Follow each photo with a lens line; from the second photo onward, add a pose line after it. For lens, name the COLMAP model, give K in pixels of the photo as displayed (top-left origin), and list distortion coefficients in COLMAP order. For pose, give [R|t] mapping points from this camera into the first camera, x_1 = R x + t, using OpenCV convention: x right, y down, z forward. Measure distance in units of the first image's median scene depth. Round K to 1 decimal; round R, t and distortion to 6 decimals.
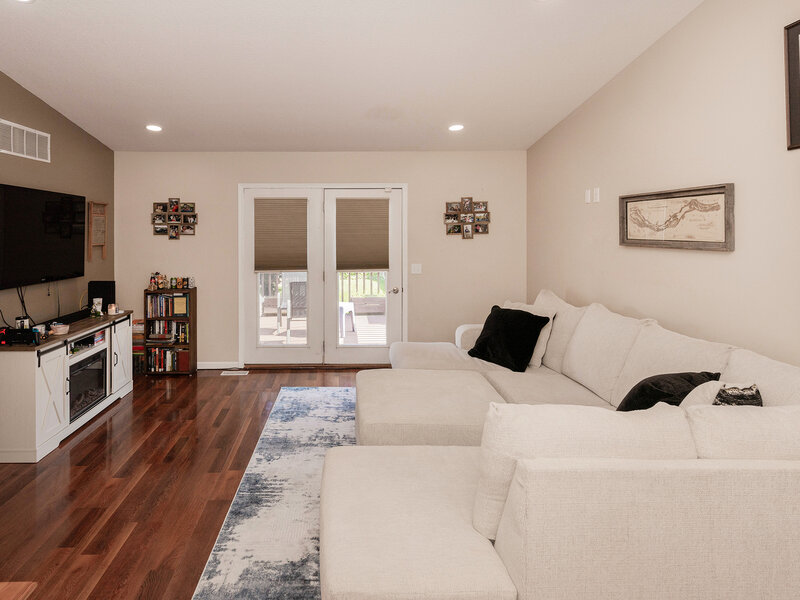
lens RADIAL K [[456.0, 0, 332.4], [0, 456.0, 277.2], [0, 0, 1]] dist [0.000115, -0.001070]
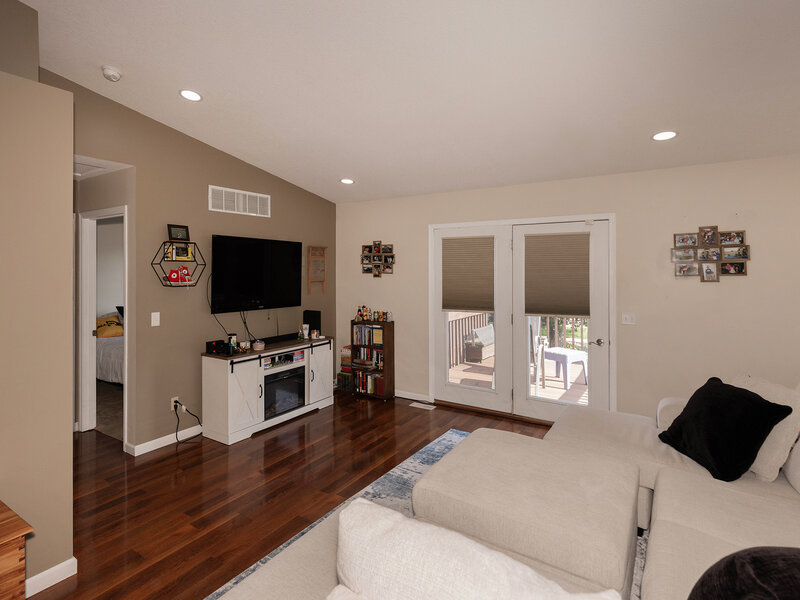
lens RADIAL K [[423.1, 0, 364.8], [0, 423.1, 301.1], [0, 0, 1]] dist [0.000951, -0.000196]
pose [[0.827989, 0.045555, -0.558891, 0.218492], [-0.060137, 0.998160, -0.007733, -0.014701], [0.557510, 0.040013, 0.829205, 0.120123]]
